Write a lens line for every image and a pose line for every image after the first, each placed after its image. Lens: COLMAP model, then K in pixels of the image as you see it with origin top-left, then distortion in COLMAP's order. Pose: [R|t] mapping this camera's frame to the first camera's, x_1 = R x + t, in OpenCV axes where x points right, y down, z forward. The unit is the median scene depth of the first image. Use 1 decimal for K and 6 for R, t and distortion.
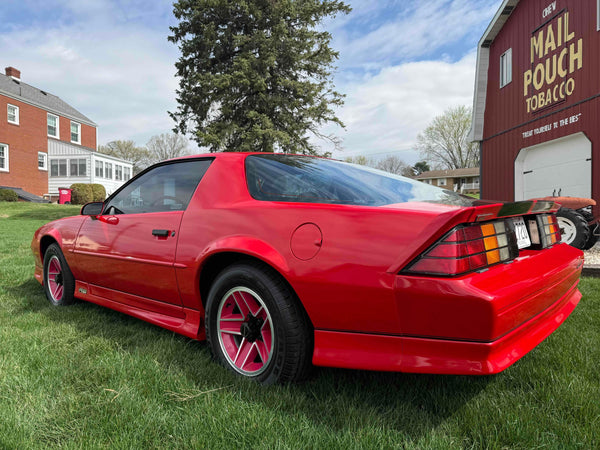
lens RADIAL K [[426.1, 0, 305.6], [0, 426.1, 215.9], [0, 0, 1]] dist [0.039121, -0.054707]
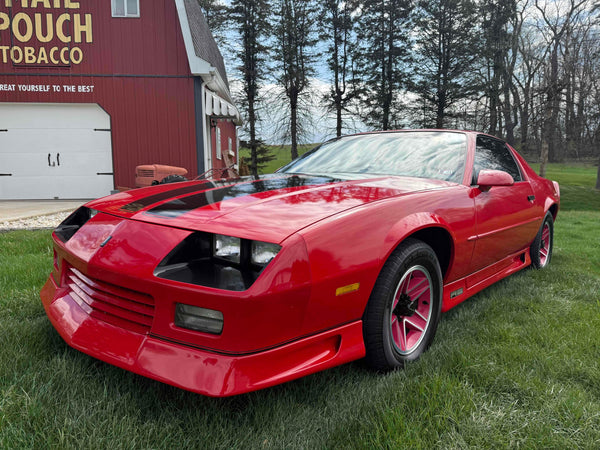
lens RADIAL K [[426.1, 0, 311.2], [0, 426.1, 226.7], [0, 0, 1]] dist [0.039121, -0.054707]
pose [[-0.032087, -0.111475, 0.993249, -0.450729], [-0.001847, 0.993766, 0.111473, -0.003608], [-0.999483, 0.001743, -0.032092, 0.428381]]
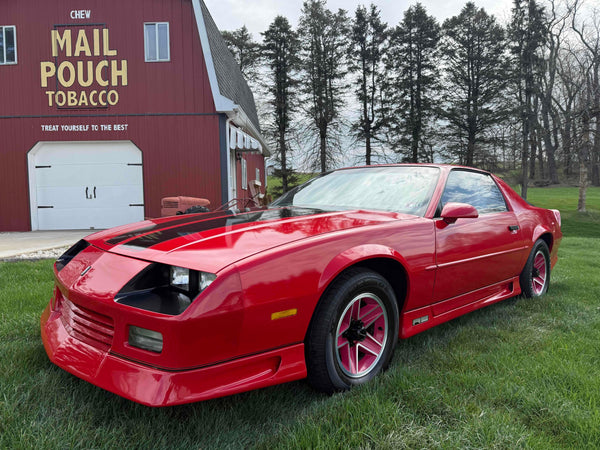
lens RADIAL K [[426.1, 0, 309.2], [0, 426.1, 226.4], [0, 0, 1]] dist [0.039121, -0.054707]
pose [[0.055809, -0.048658, 0.997255, -0.472527], [0.009351, 0.998793, 0.048210, -0.008297], [-0.998398, 0.006635, 0.056196, 0.386289]]
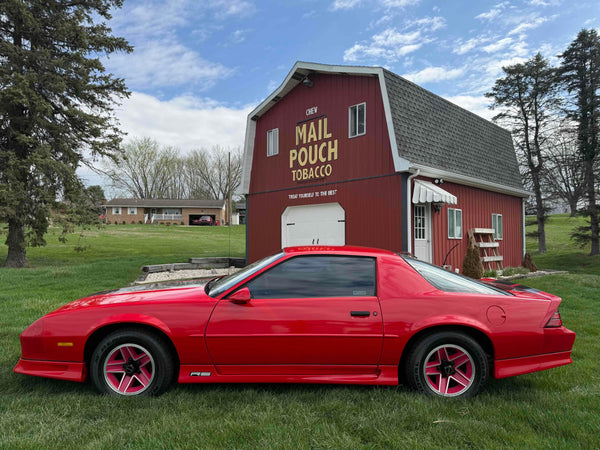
lens RADIAL K [[426.1, 0, 300.8], [0, 426.1, 231.2], [0, 0, 1]] dist [0.039121, -0.054707]
pose [[0.745841, 0.019643, 0.665834, -0.384045], [-0.002267, 0.999634, -0.026952, -0.050085], [-0.666120, 0.018593, 0.745613, -0.013510]]
